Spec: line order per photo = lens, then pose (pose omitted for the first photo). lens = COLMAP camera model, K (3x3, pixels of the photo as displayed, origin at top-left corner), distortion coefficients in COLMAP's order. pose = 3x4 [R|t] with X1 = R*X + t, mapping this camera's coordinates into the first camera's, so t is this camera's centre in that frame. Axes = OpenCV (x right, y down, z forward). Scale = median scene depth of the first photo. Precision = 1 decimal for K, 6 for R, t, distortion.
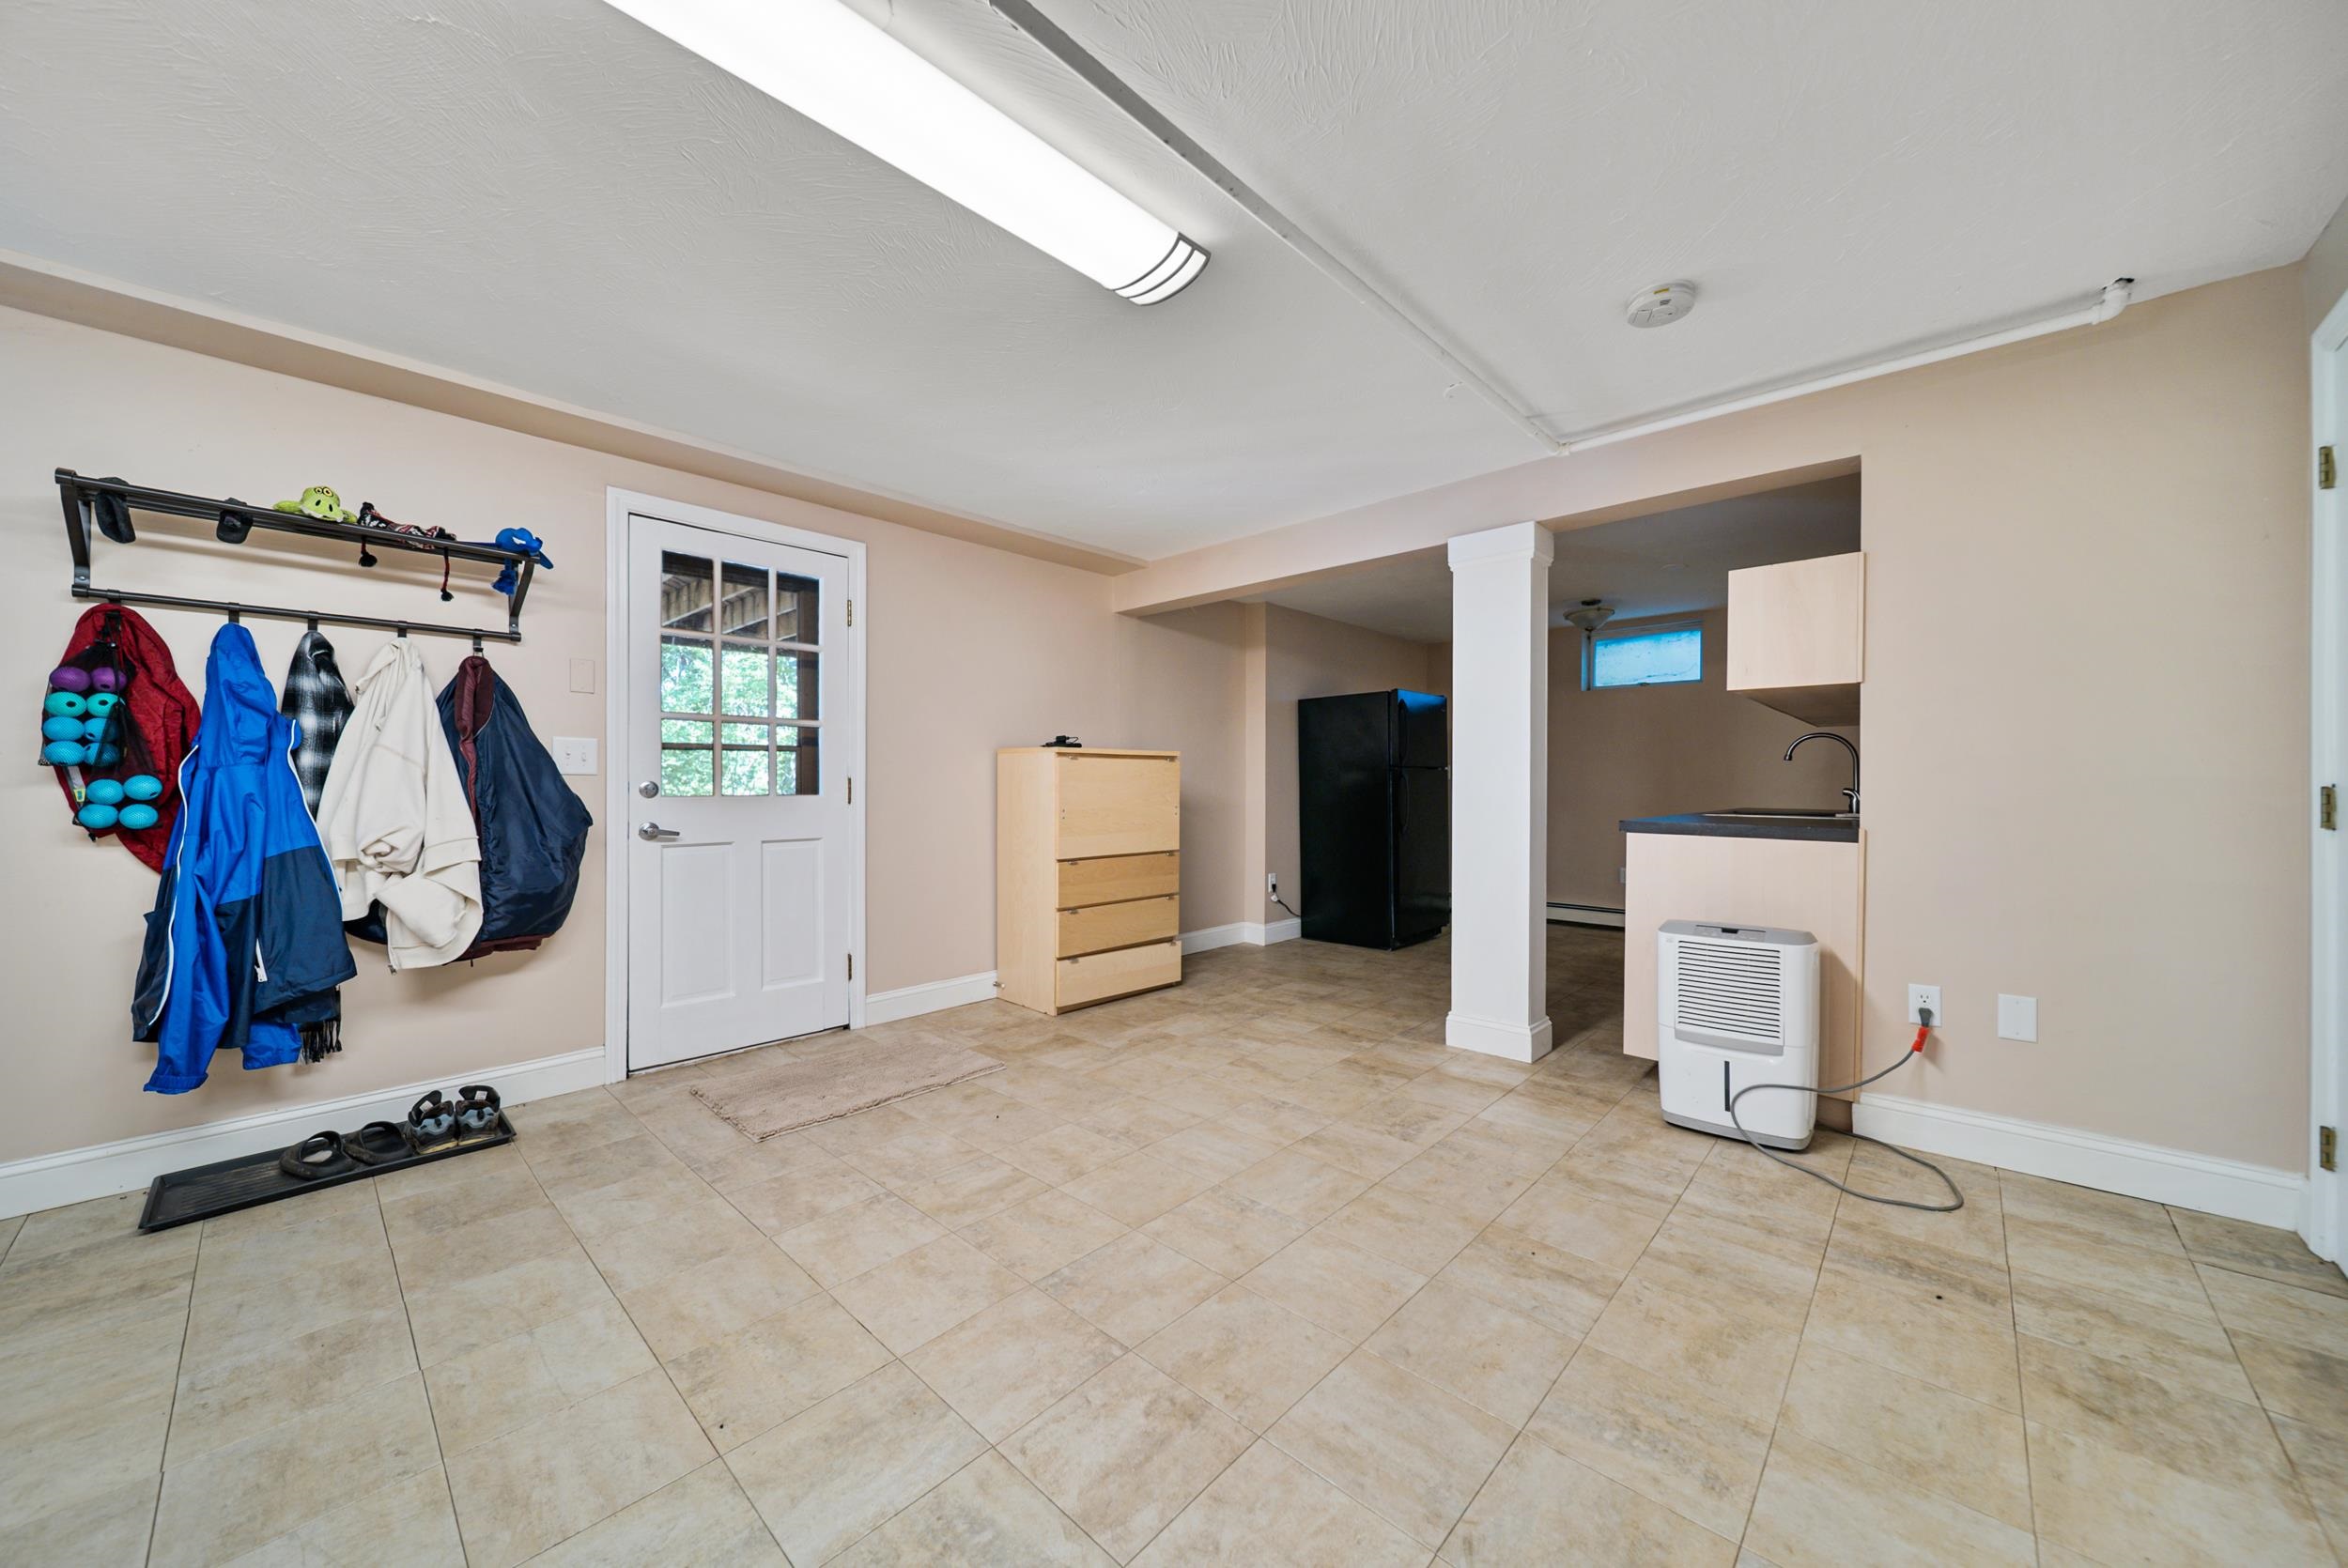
lens RADIAL K [[837.0, 0, 1175.0], [0, 837.0, 785.2], [0, 0, 1]] dist [-0.000197, -0.000795]
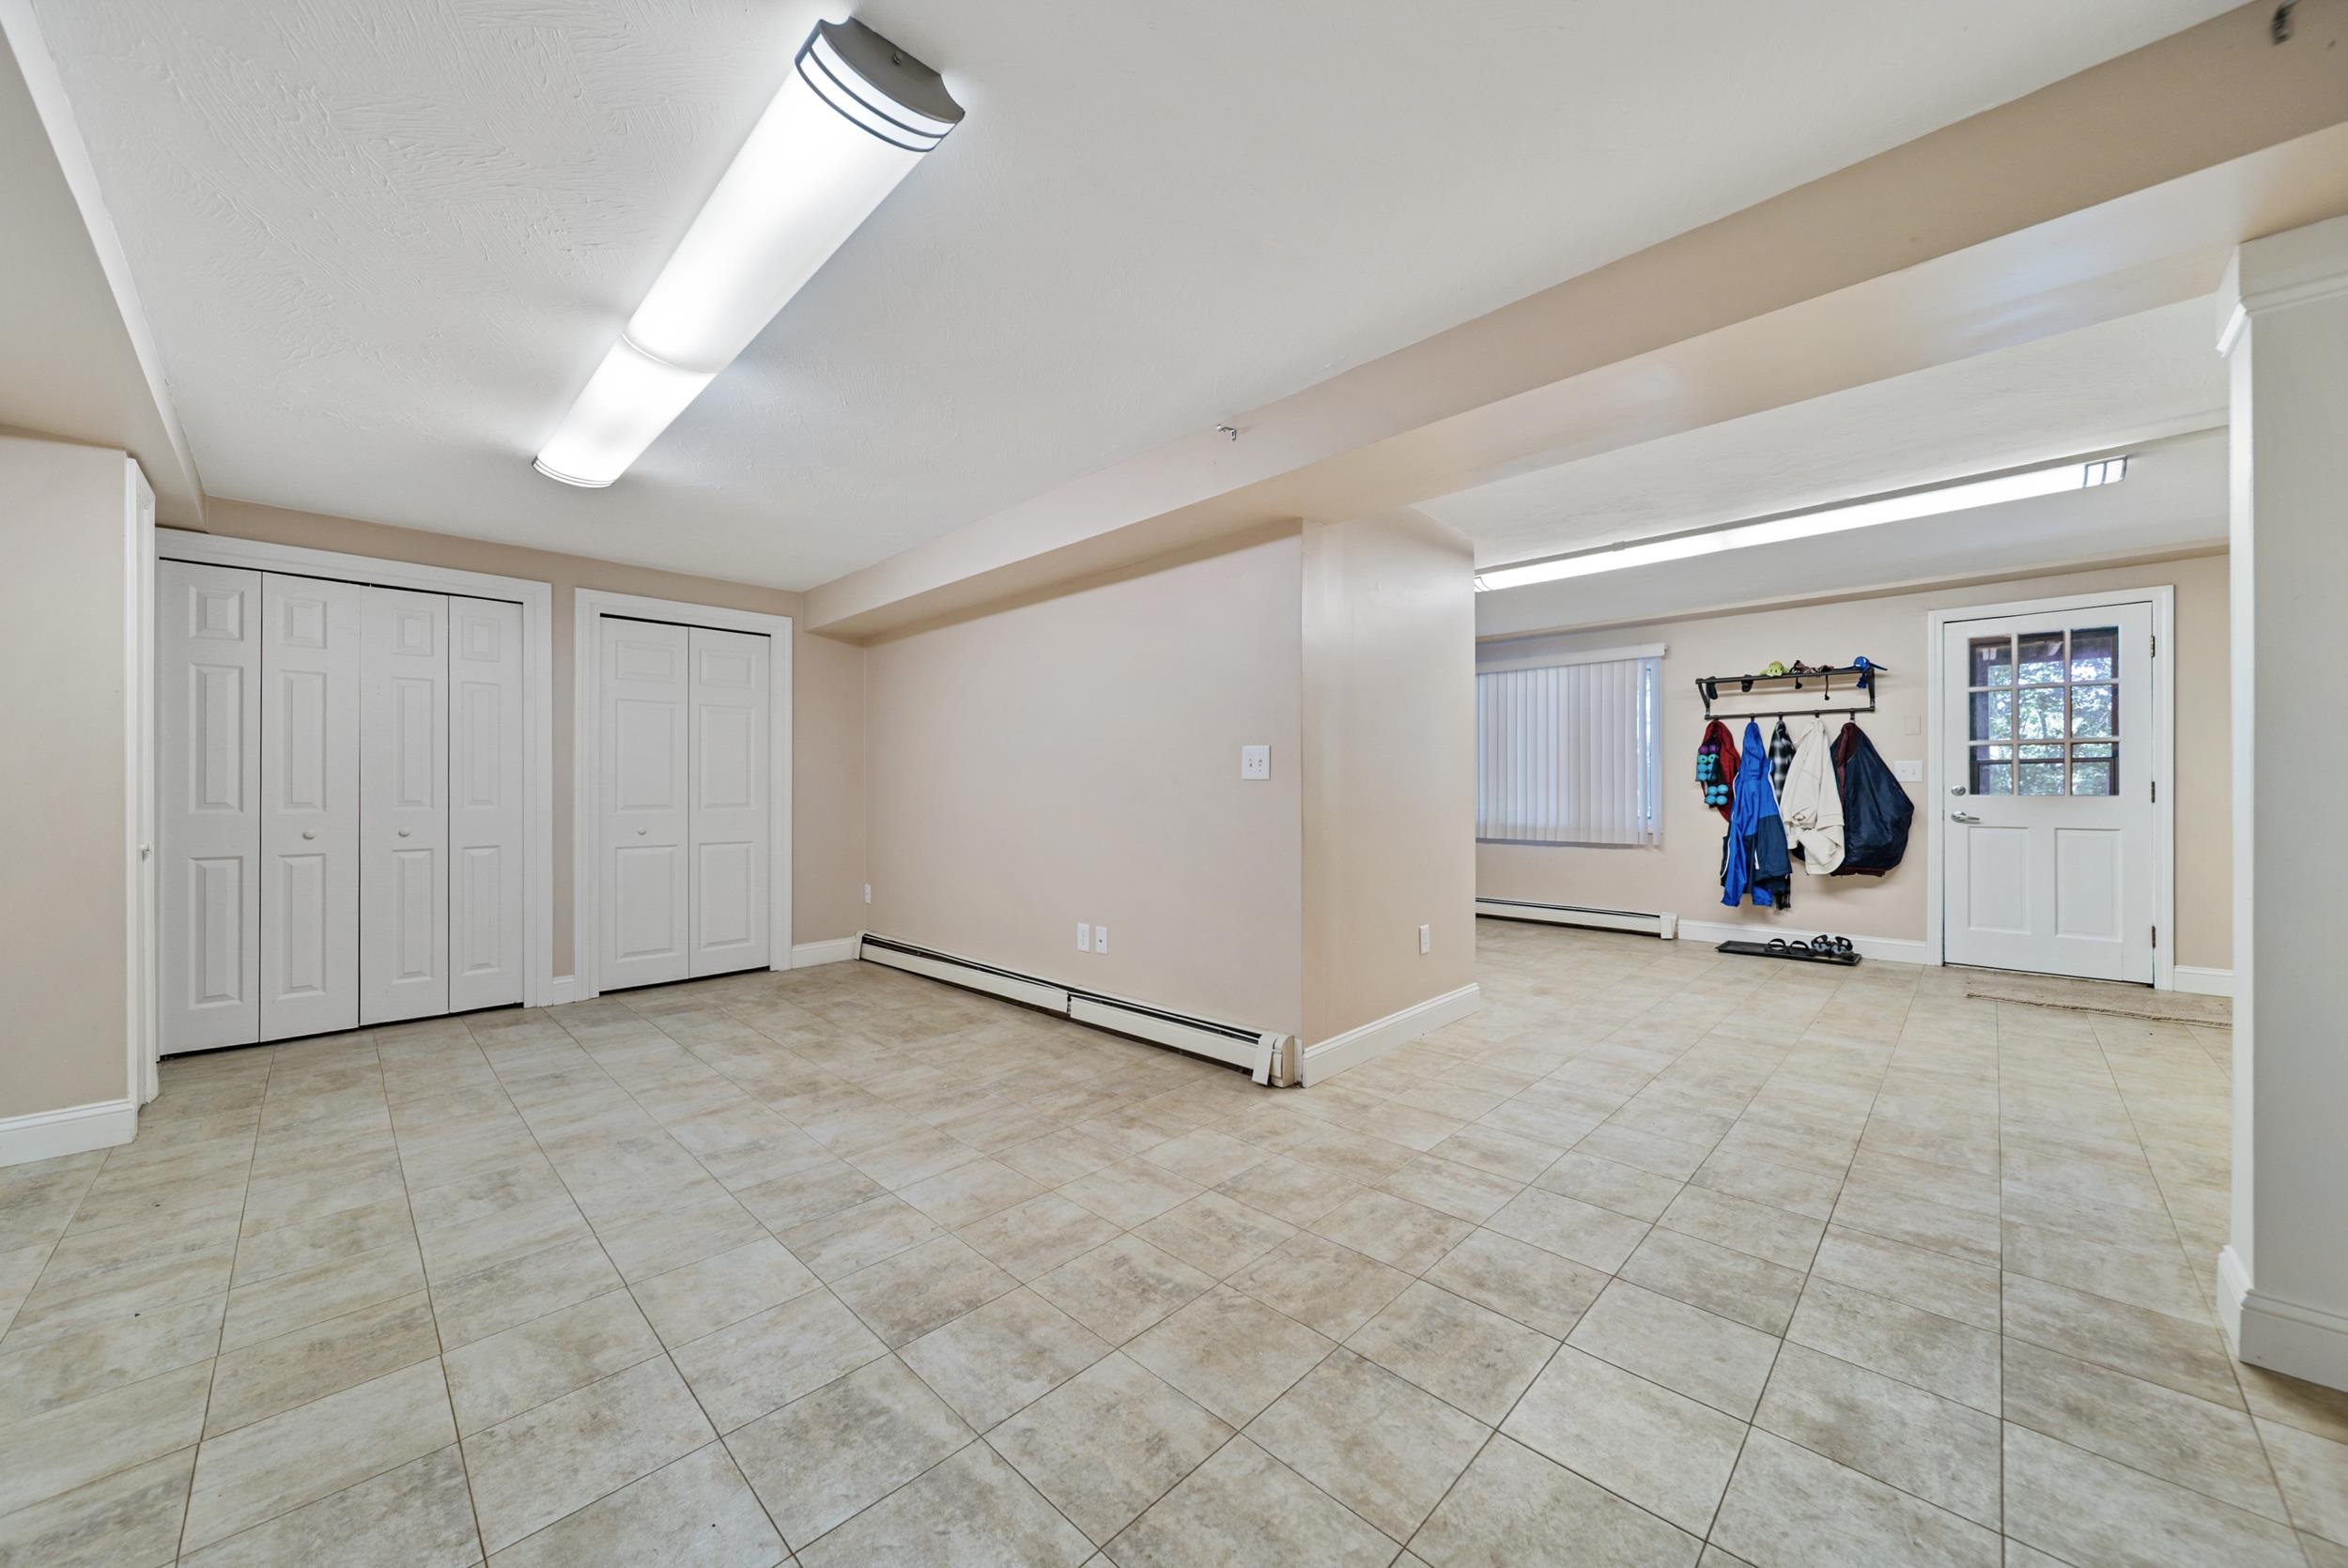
lens RADIAL K [[837.0, 0, 1179.1], [0, 837.0, 786.7], [0, 0, 1]] dist [-0.000197, -0.000795]
pose [[-0.017019, -0.003002, -0.999851, 1.263915], [0.000458, 0.999995, -0.003011, 0.001541], [0.999855, -0.000510, -0.017018, -0.591029]]
